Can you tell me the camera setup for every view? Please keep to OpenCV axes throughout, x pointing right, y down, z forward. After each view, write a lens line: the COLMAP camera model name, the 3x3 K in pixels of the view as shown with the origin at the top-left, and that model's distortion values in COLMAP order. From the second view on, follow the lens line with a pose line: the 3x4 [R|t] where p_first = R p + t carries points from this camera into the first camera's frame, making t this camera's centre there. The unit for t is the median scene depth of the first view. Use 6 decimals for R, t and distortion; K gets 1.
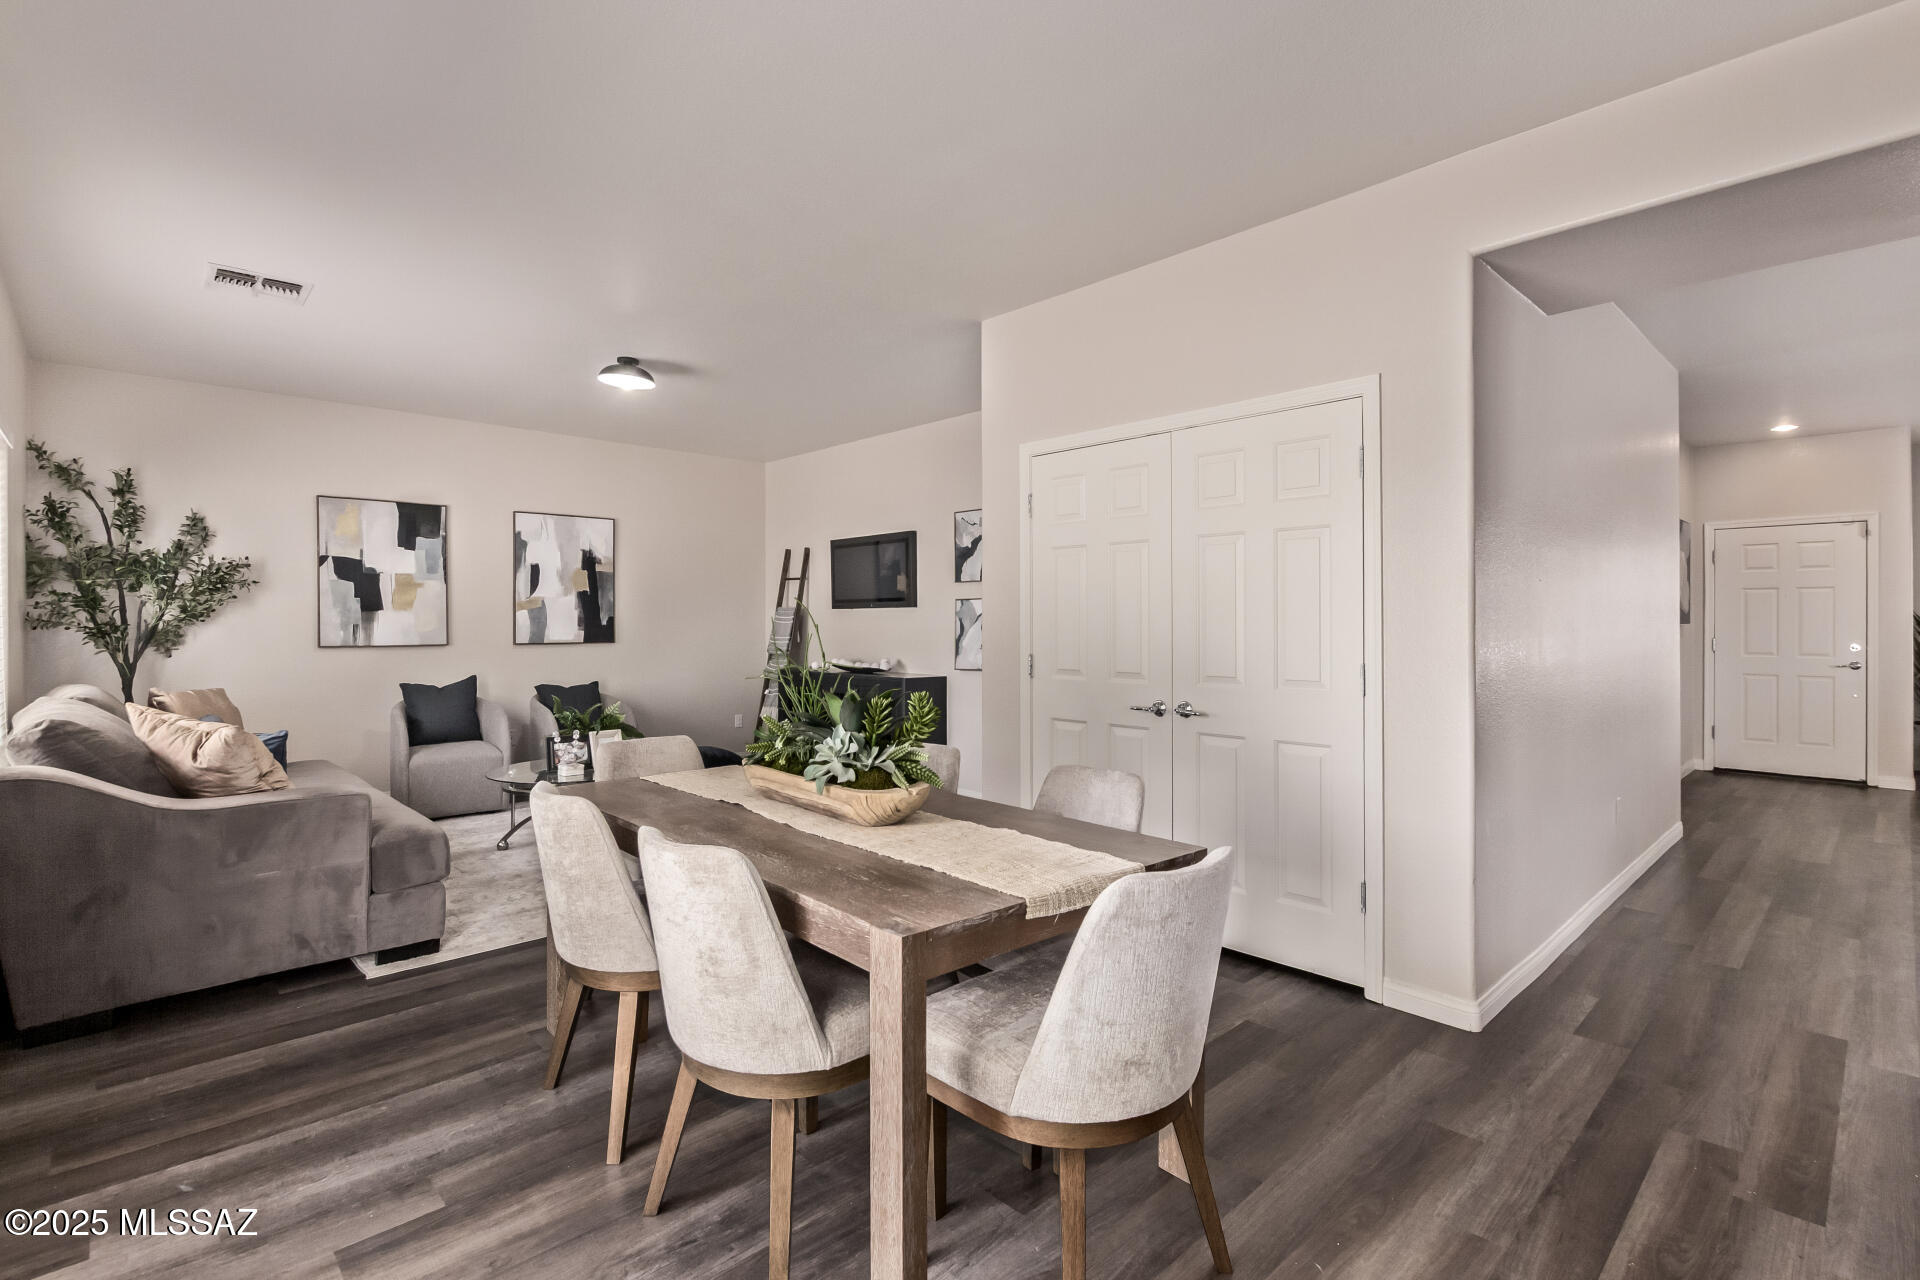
lens RADIAL K [[898.9, 0, 958.2], [0, 898.9, 626.0], [0, 0, 1]] dist [0.001273, -0.000557]
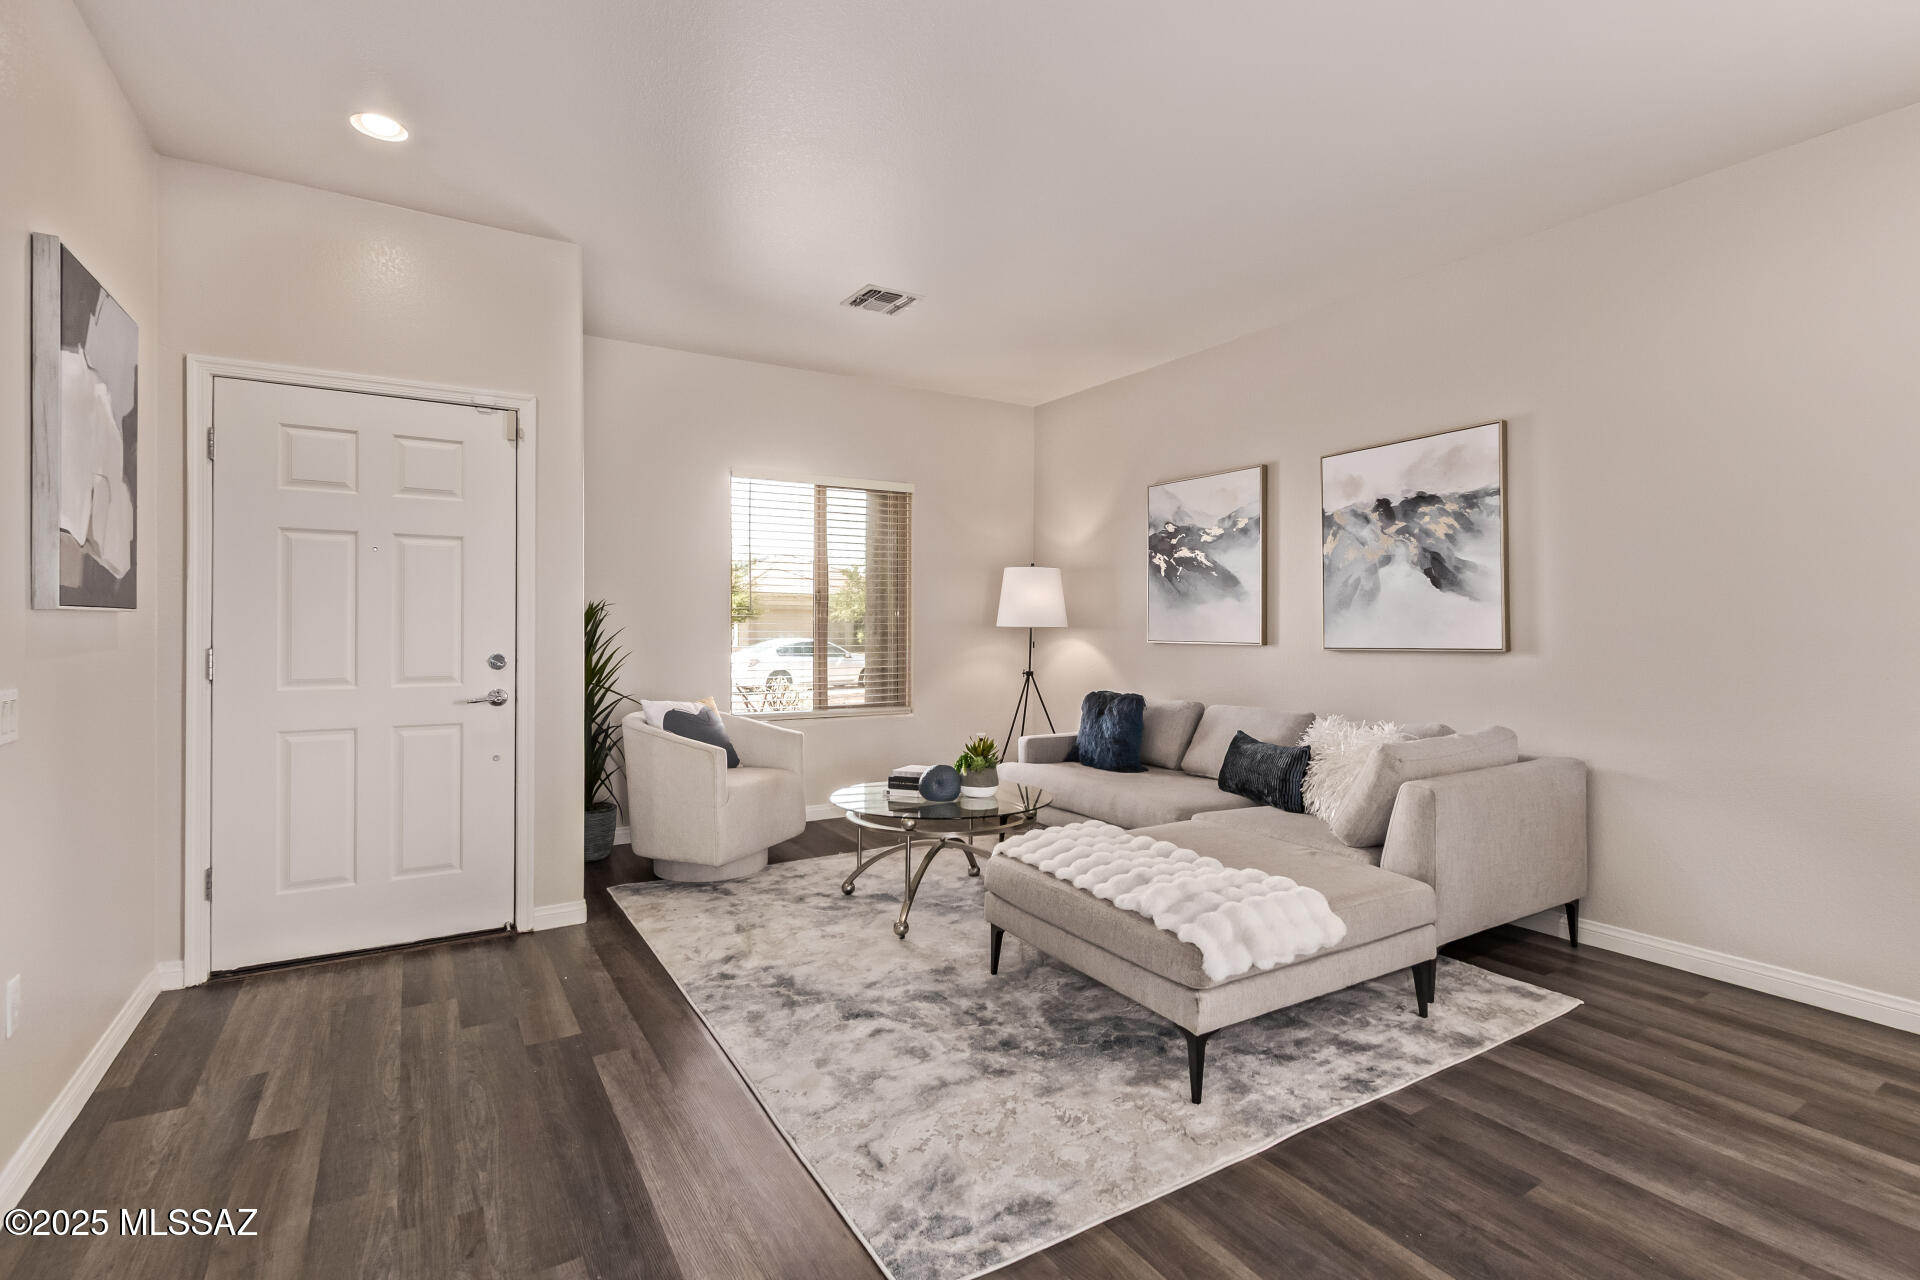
lens RADIAL K [[898.9, 0, 992.8], [0, 898.9, 624.9], [0, 0, 1]] dist [0.001273, -0.000557]
pose [[0.176830, 0.002224, 0.984239, 0.786145], [-0.001570, 0.999997, -0.001977, 0.006177], [-0.984240, -0.001195, 0.176833, 0.908715]]
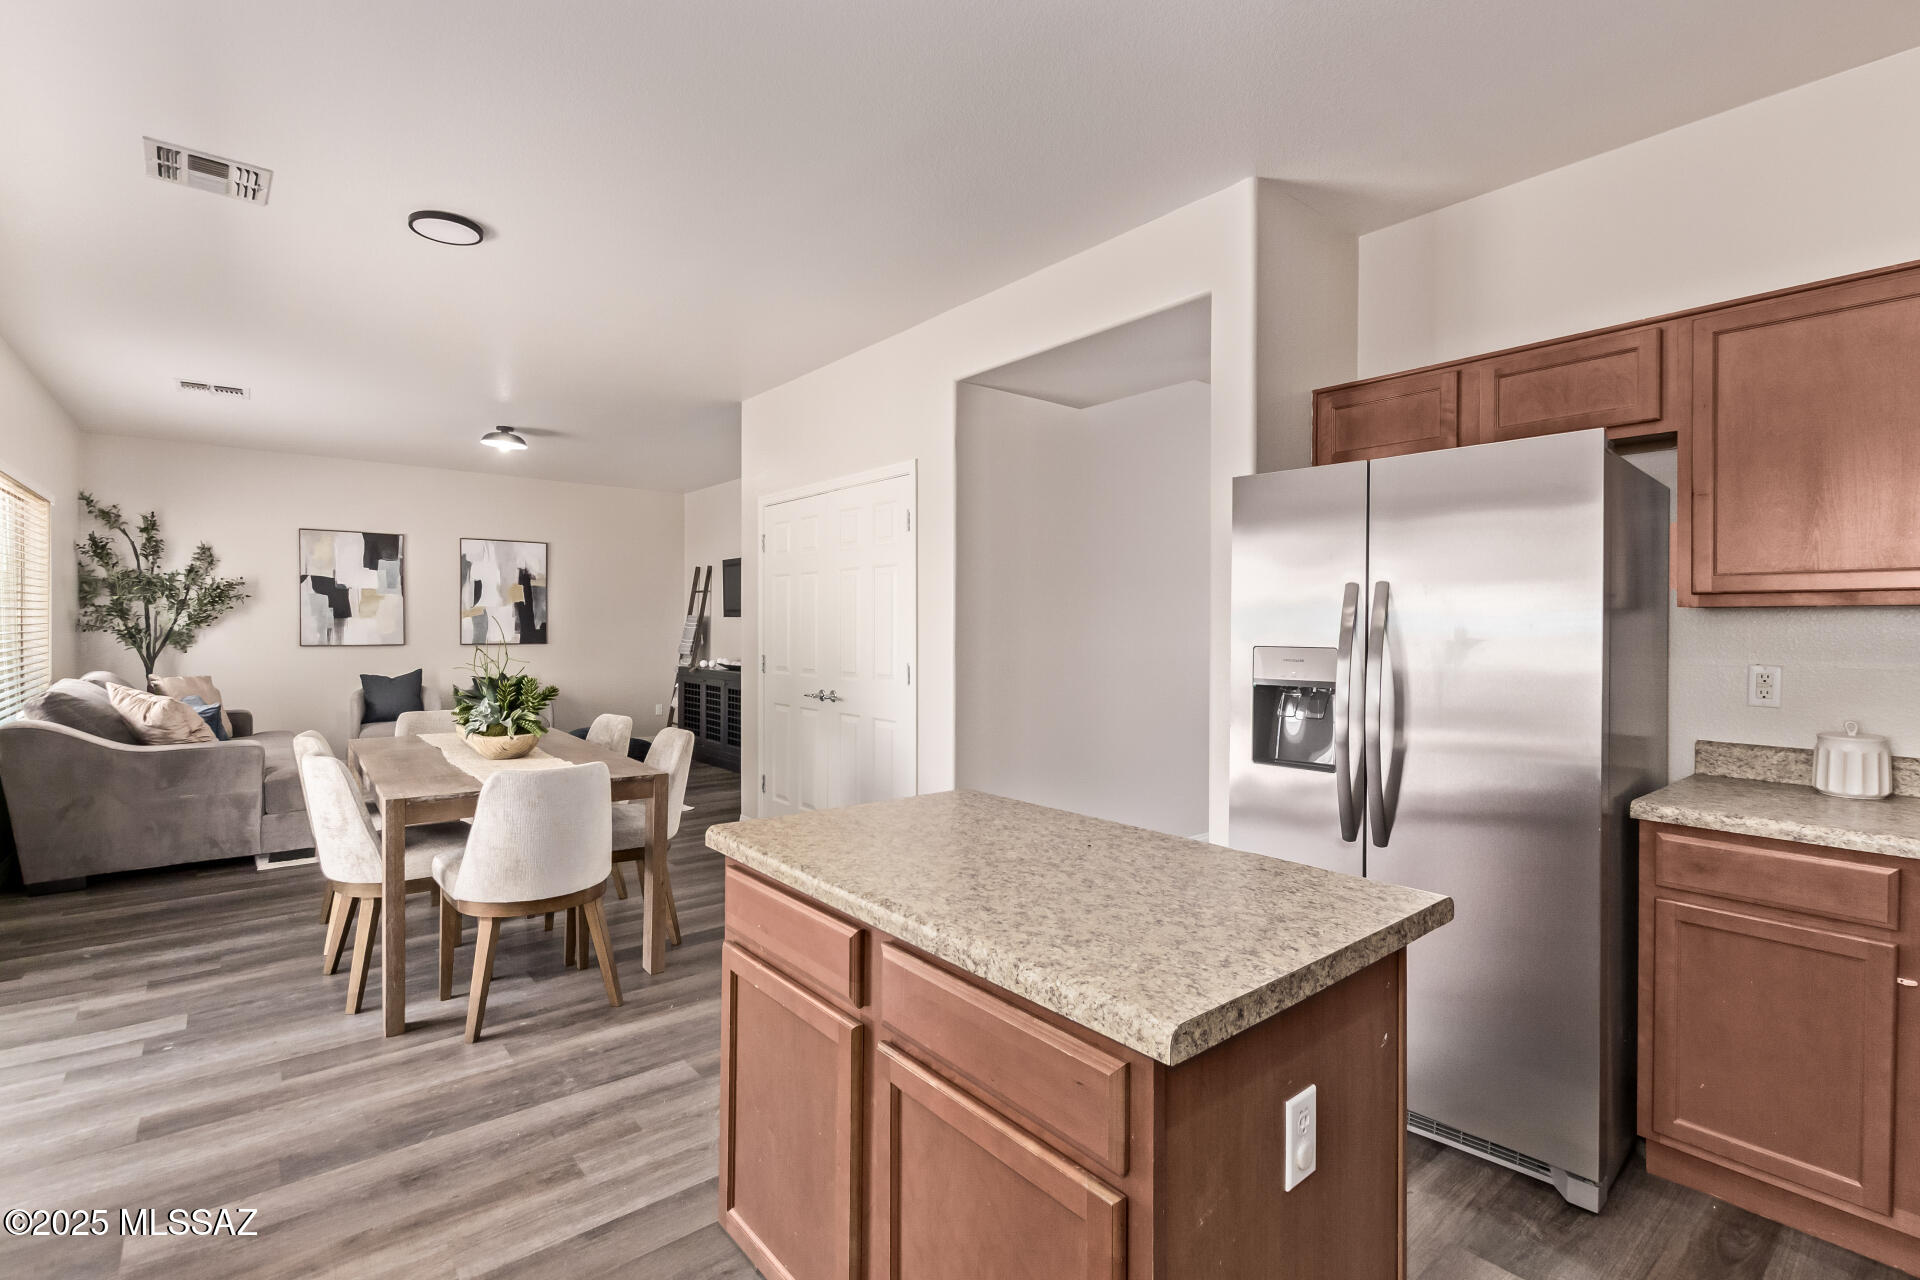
lens RADIAL K [[898.9, 0, 979.0], [0, 898.9, 635.9], [0, 0, 1]] dist [0.001273, -0.000557]
pose [[0.997342, 0.006100, -0.072612, 0.417692], [-0.005478, 0.999947, 0.008762, -0.008813], [0.072661, -0.008340, 0.997322, -0.257167]]
